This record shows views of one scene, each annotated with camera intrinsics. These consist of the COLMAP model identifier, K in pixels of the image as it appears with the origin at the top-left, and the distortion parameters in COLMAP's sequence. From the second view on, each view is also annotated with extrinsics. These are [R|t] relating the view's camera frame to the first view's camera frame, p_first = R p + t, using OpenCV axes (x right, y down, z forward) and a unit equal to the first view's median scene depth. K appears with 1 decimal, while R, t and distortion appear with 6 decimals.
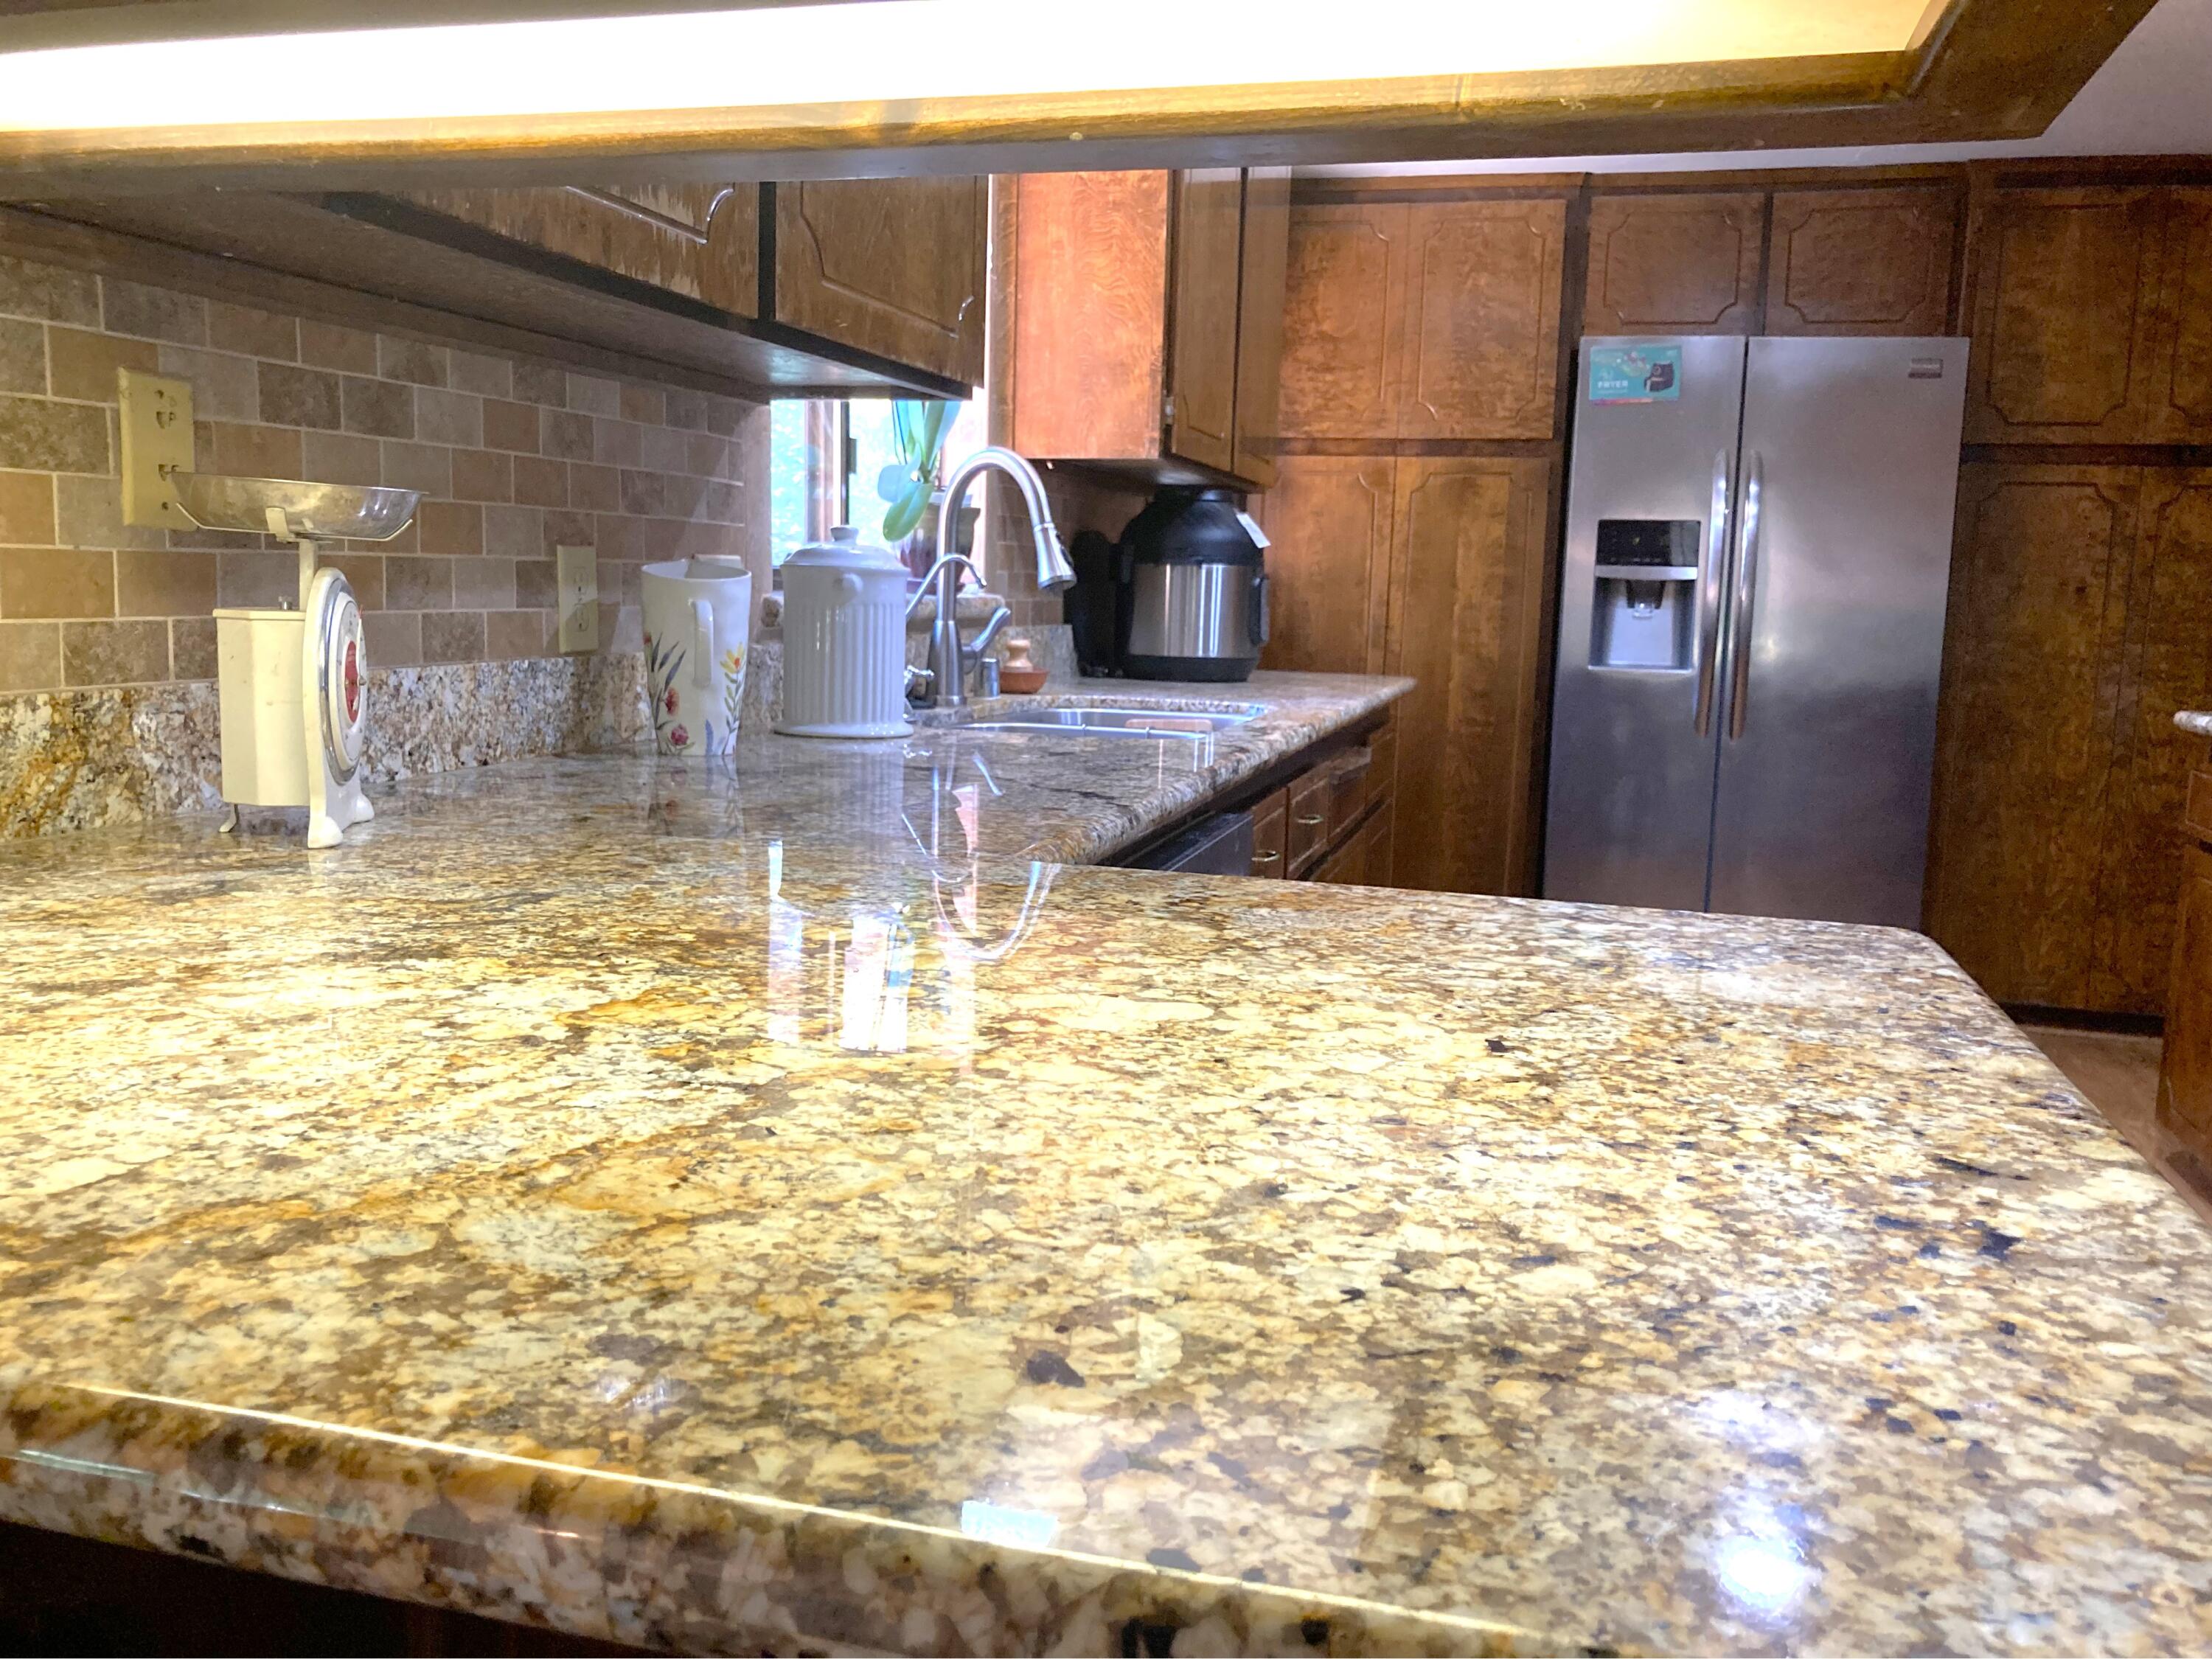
lens RADIAL K [[1816.3, 0, 1101.3], [0, 1816.3, 793.8], [0, 0, 1]] dist [0.042671, -0.054284]
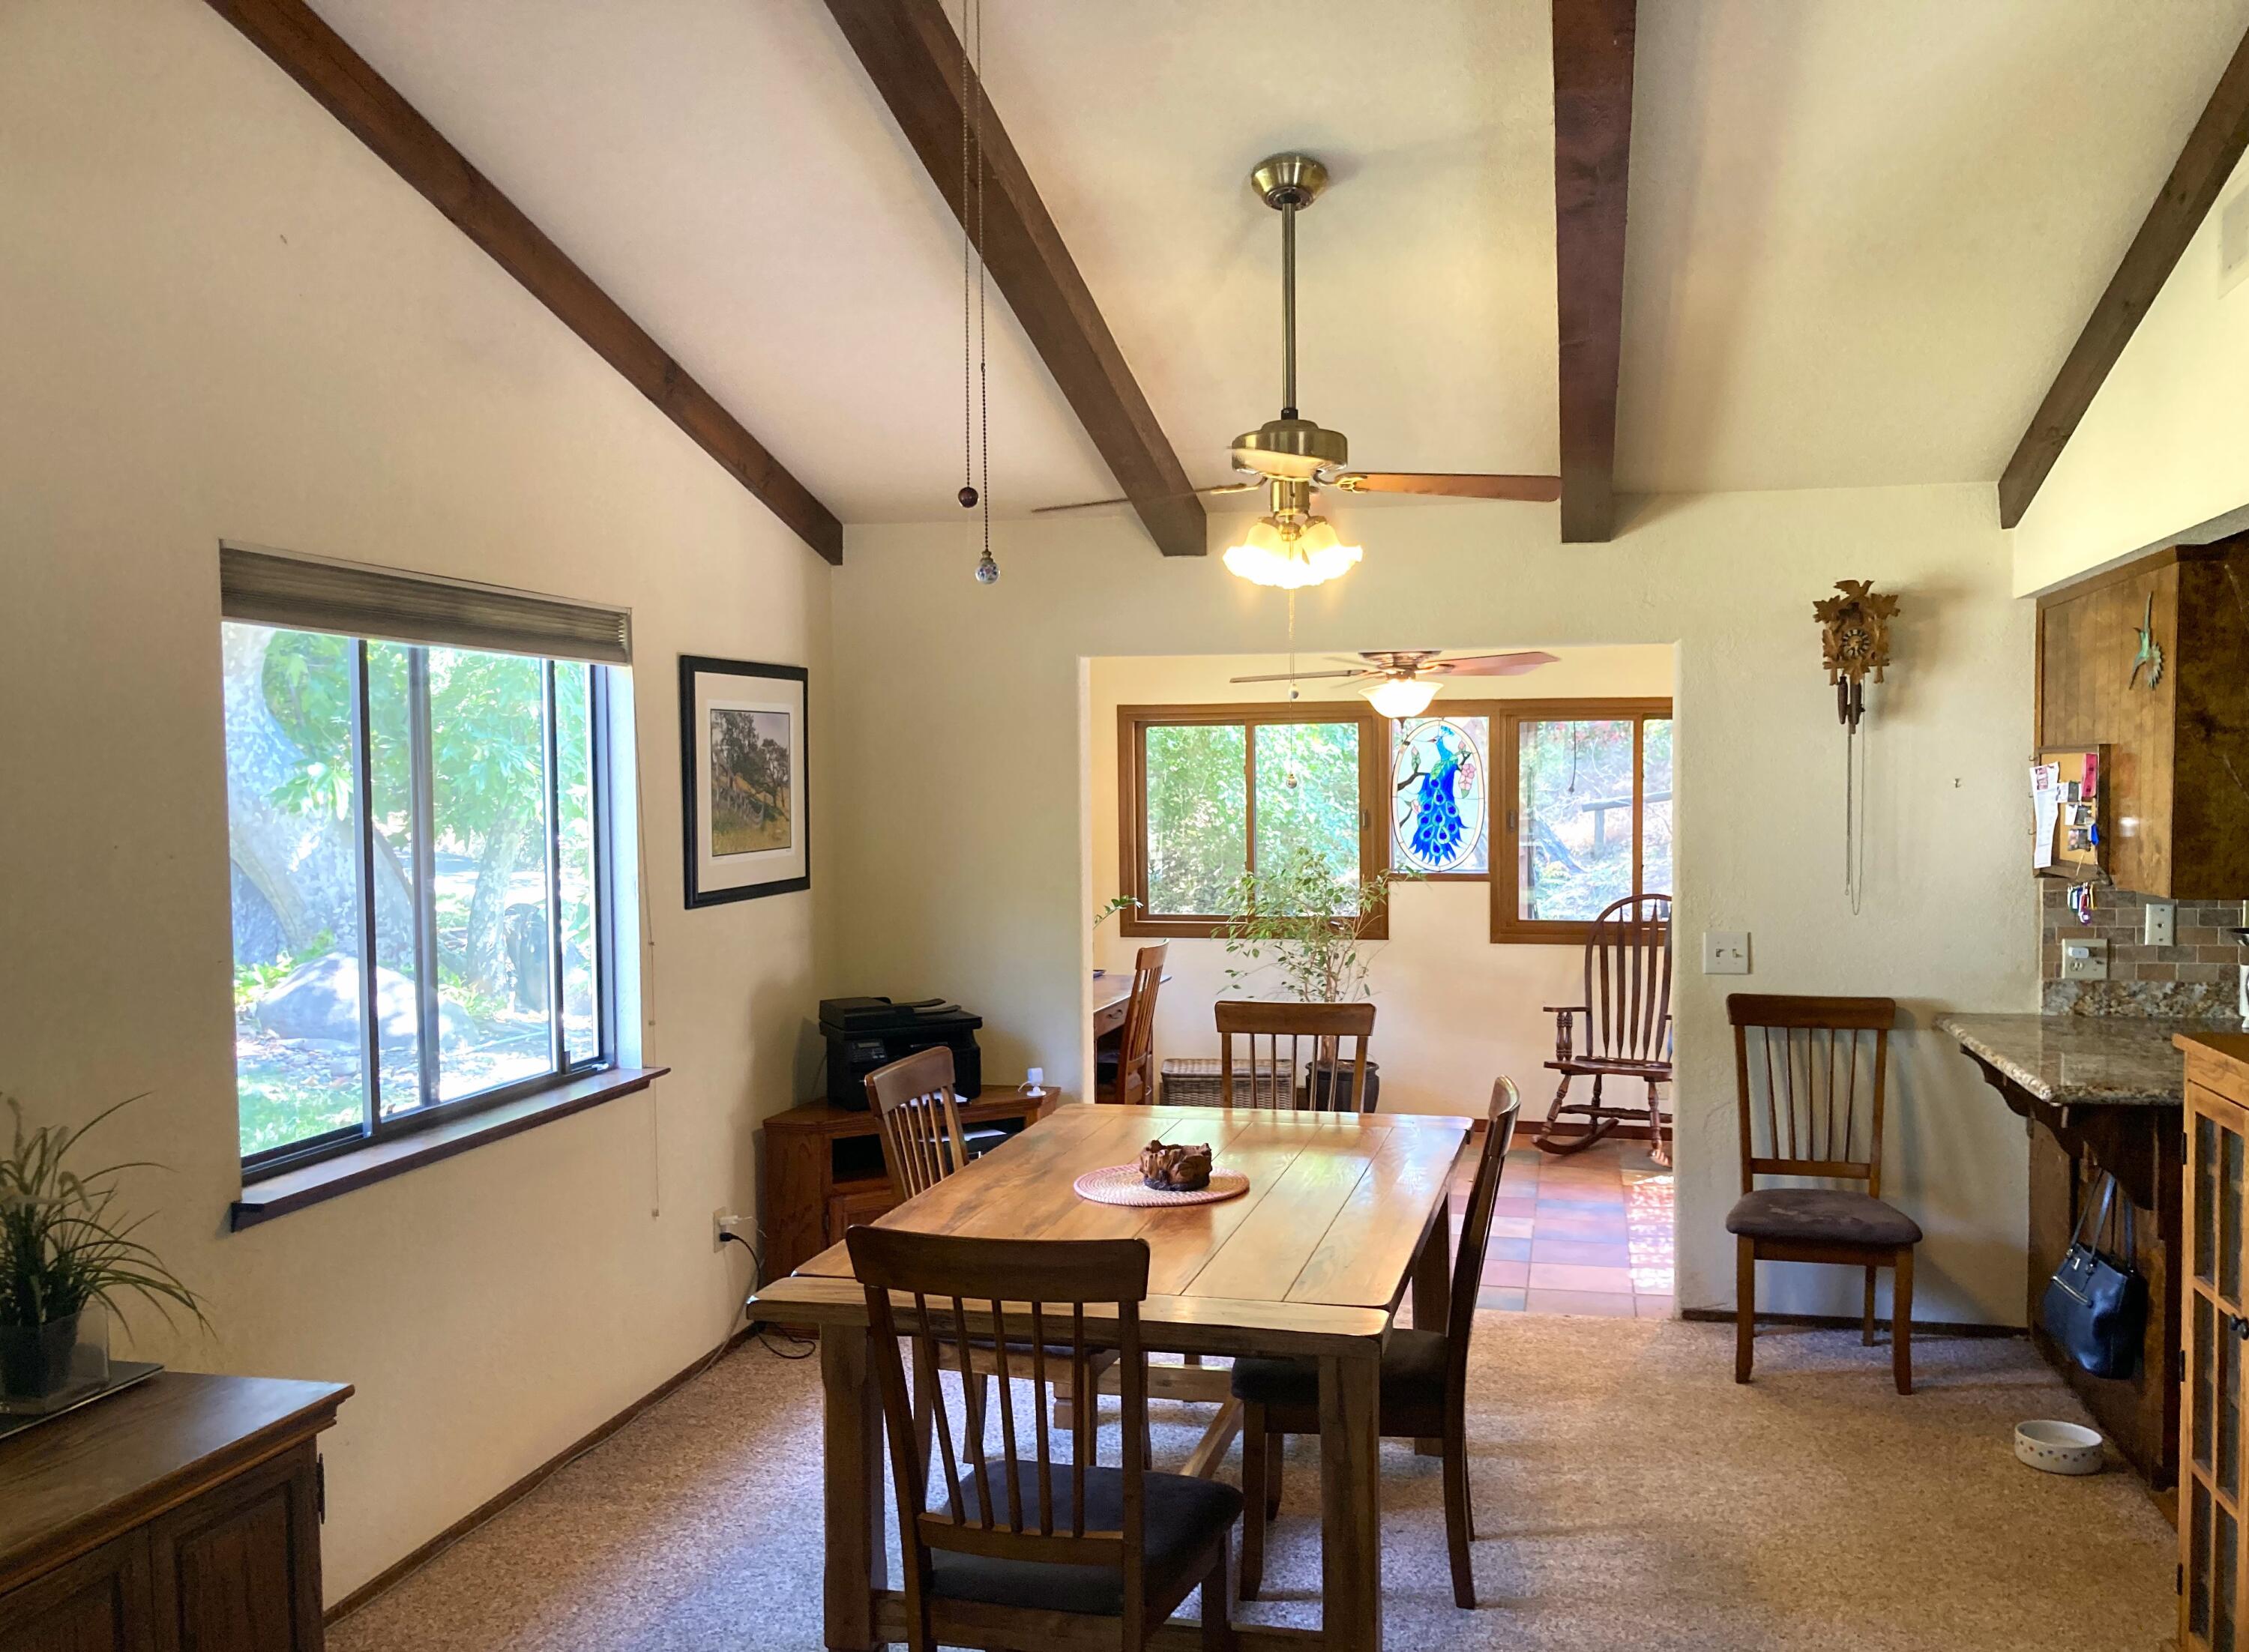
lens RADIAL K [[1856.2, 0, 1135.2], [0, 1856.2, 842.9], [0, 0, 1]] dist [0.048704, -0.024706]
pose [[0.029771, 0.005438, -0.999542, 1.160224], [-0.111046, 0.993813, 0.002099, -0.035631], [0.993369, 0.110933, 0.030191, -0.495959]]
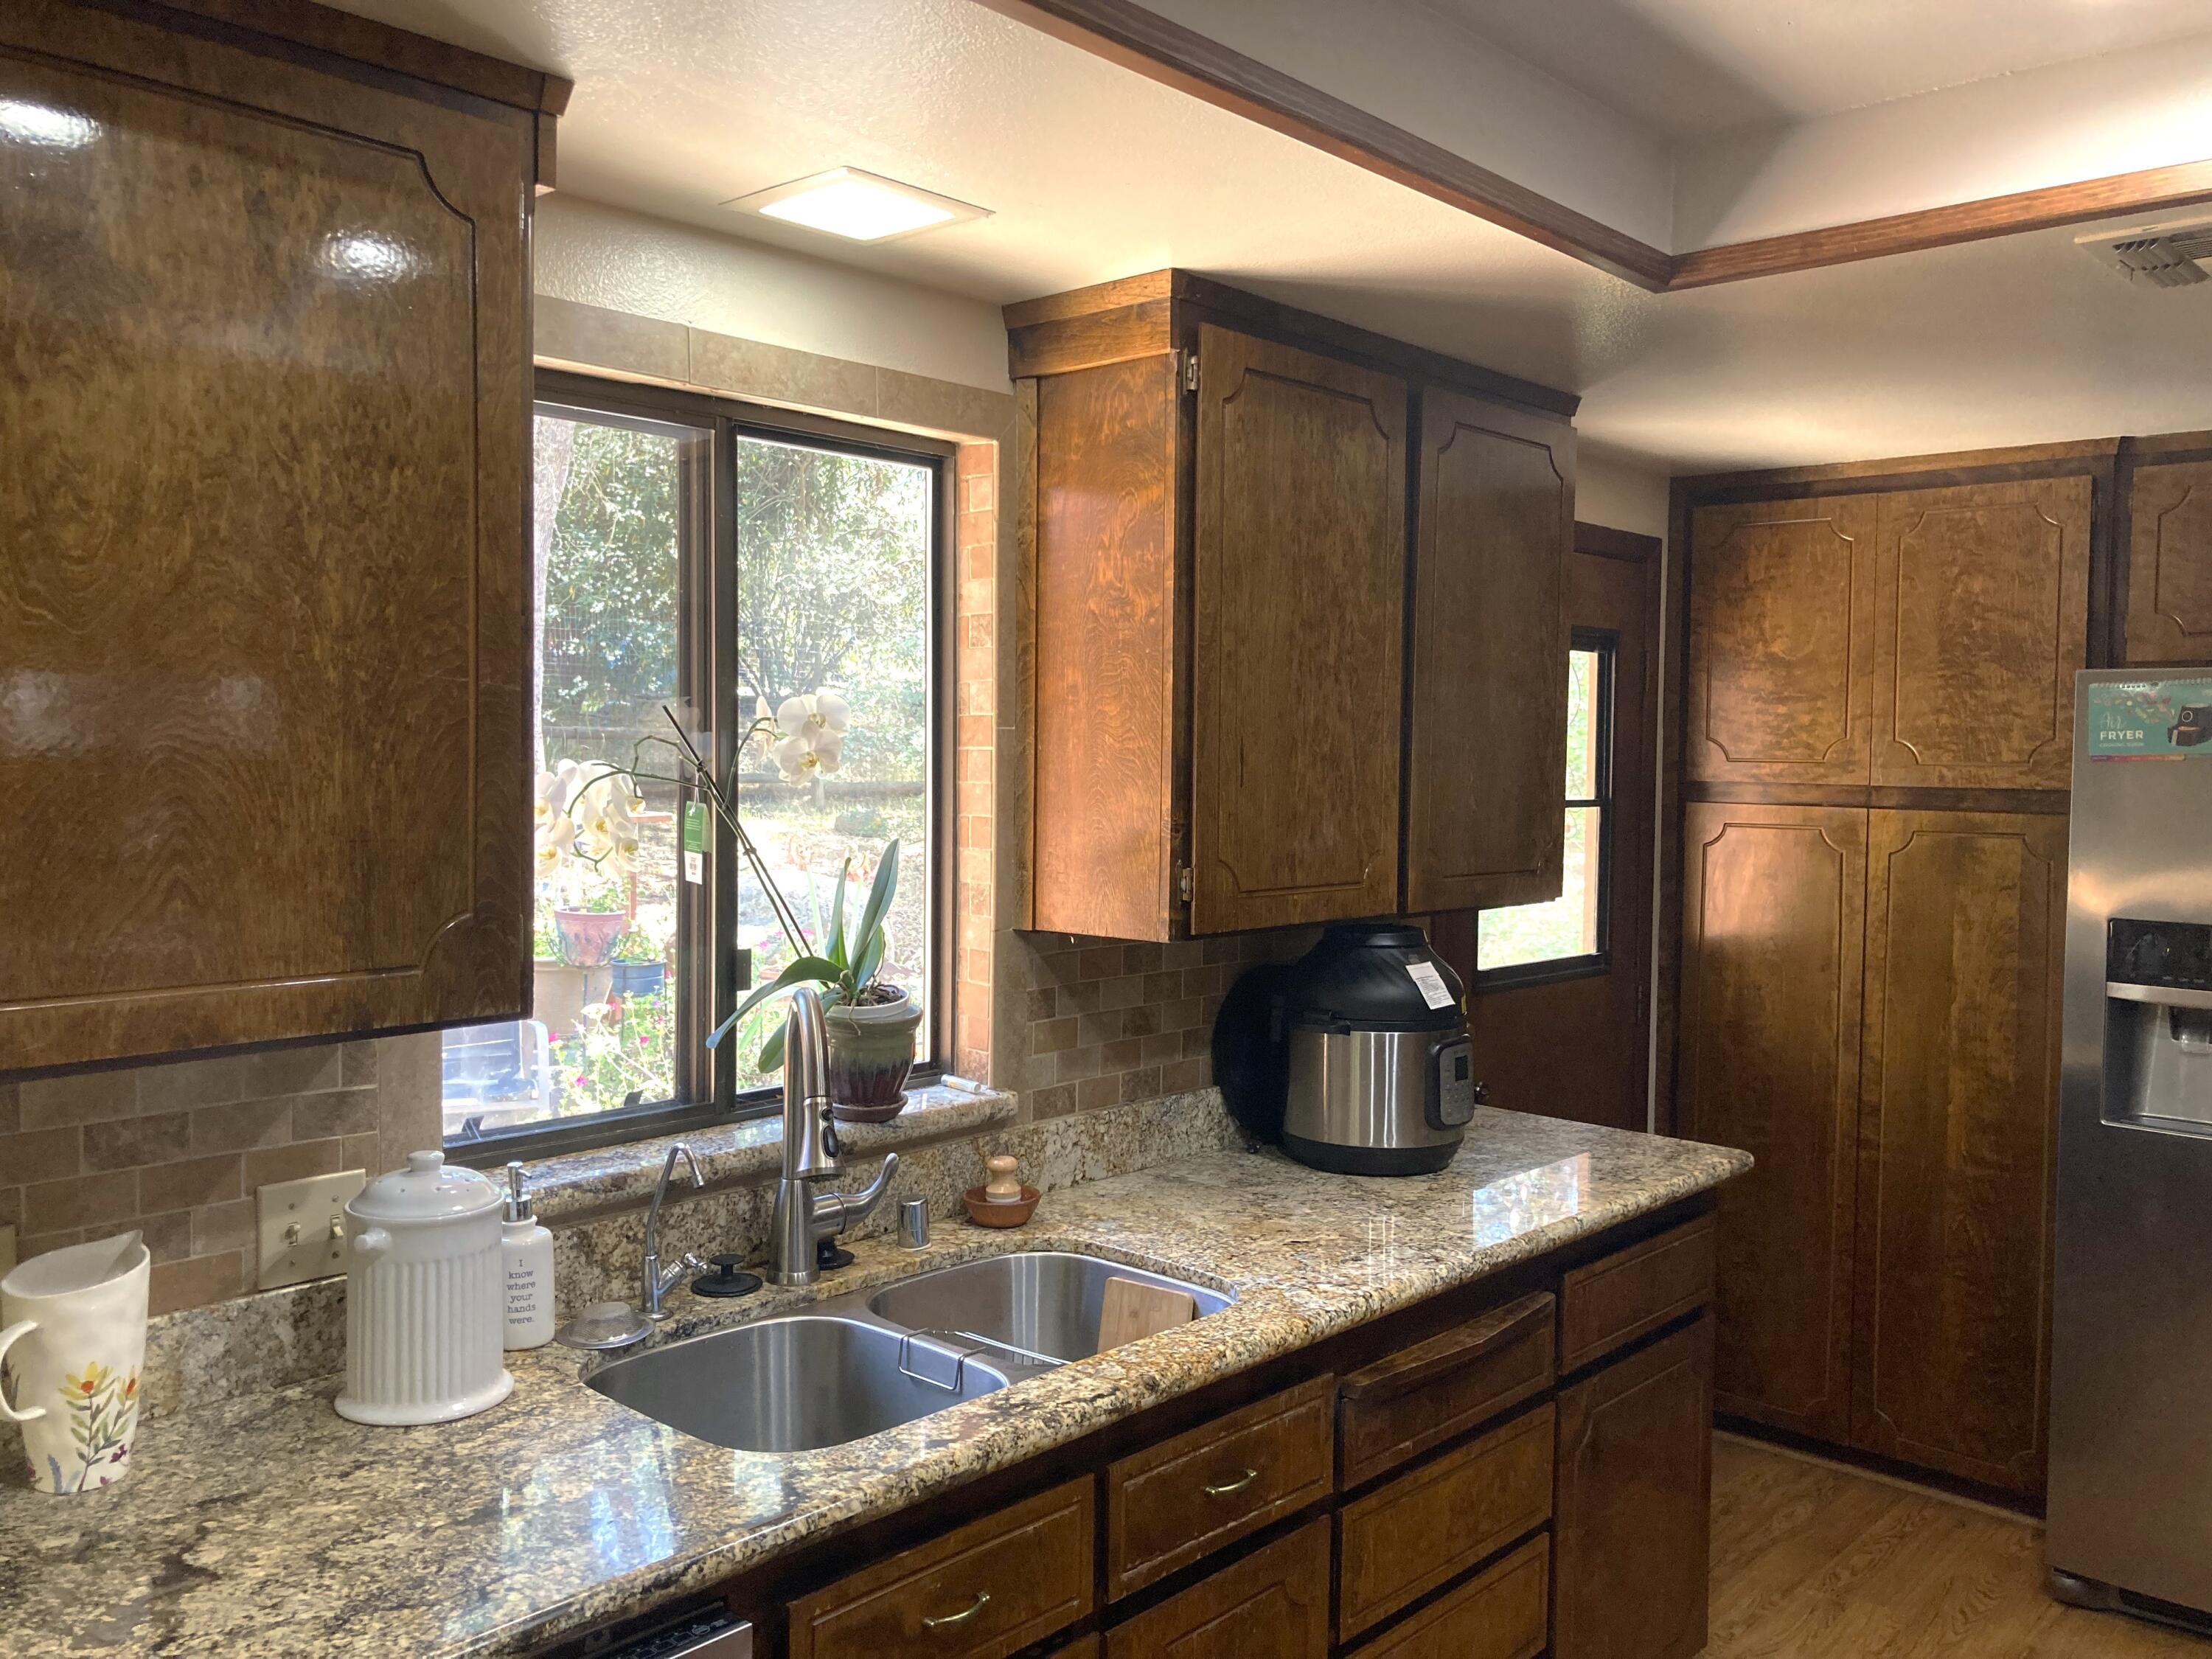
lens RADIAL K [[1816.3, 0, 1120.3], [0, 1816.3, 827.4], [0, 0, 1]] dist [0.042671, -0.054284]
pose [[0.896538, 0.002583, -0.442959, 0.312876], [-0.040291, 0.996313, -0.075739, -0.149238], [0.441130, 0.085750, 0.893337, 0.231473]]
